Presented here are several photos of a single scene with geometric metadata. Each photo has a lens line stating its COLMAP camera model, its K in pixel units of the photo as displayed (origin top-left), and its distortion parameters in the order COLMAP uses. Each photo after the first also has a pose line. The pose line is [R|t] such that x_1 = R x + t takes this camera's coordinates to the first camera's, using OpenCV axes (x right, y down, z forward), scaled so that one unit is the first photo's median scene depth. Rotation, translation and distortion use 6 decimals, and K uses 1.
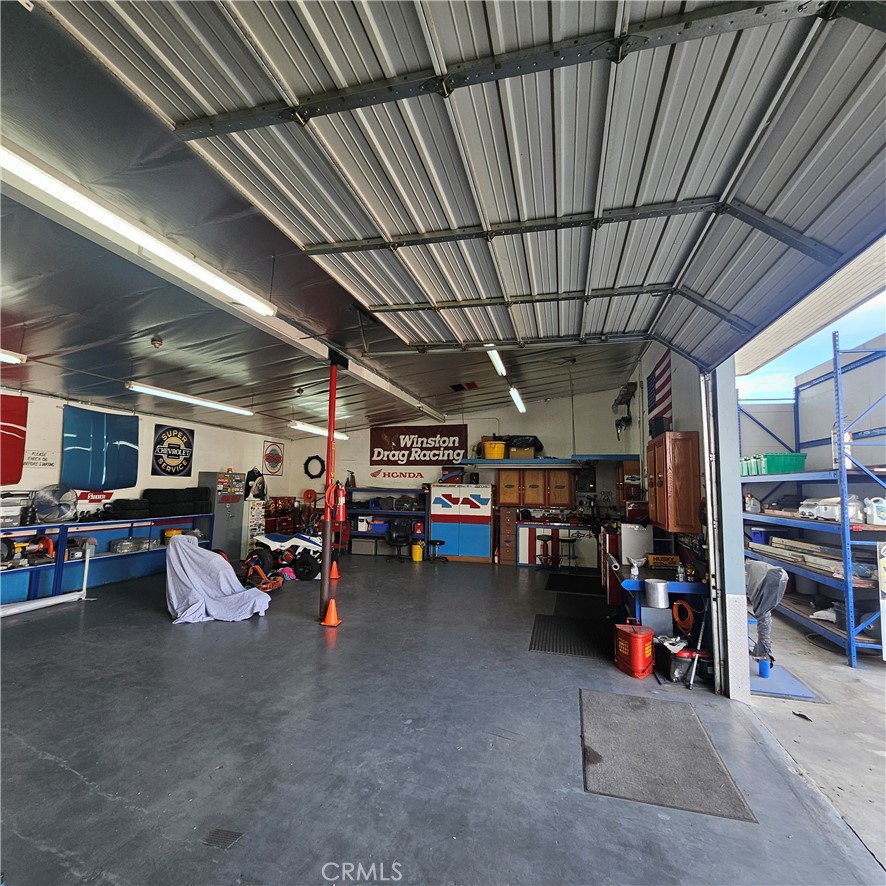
lens RADIAL K [[462.5, 0, 435.3], [0, 462.5, 444.2], [0, 0, 1]] dist [-0.003529, -0.002224]
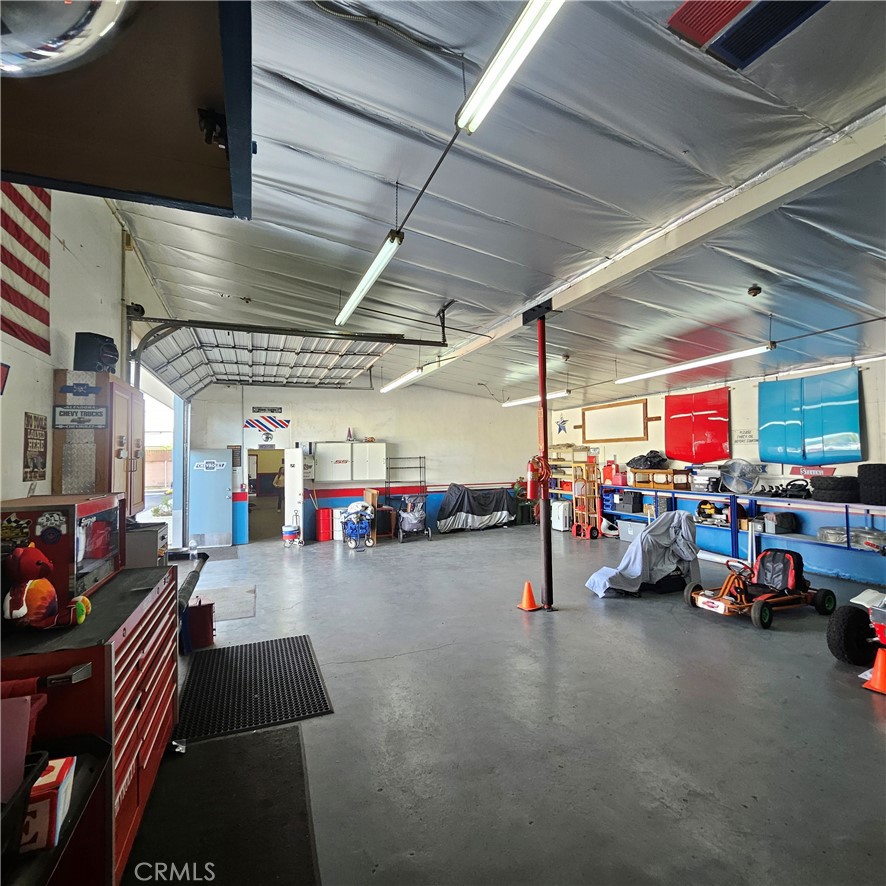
lens RADIAL K [[462.5, 0, 444.4], [0, 462.5, 445.3], [0, 0, 1]] dist [-0.003529, -0.002224]
pose [[-0.789934, -0.023921, -0.612725, 0.337066], [0.055076, 0.992432, -0.109750, 0.111049], [0.610713, -0.120441, -0.782639, 1.156746]]
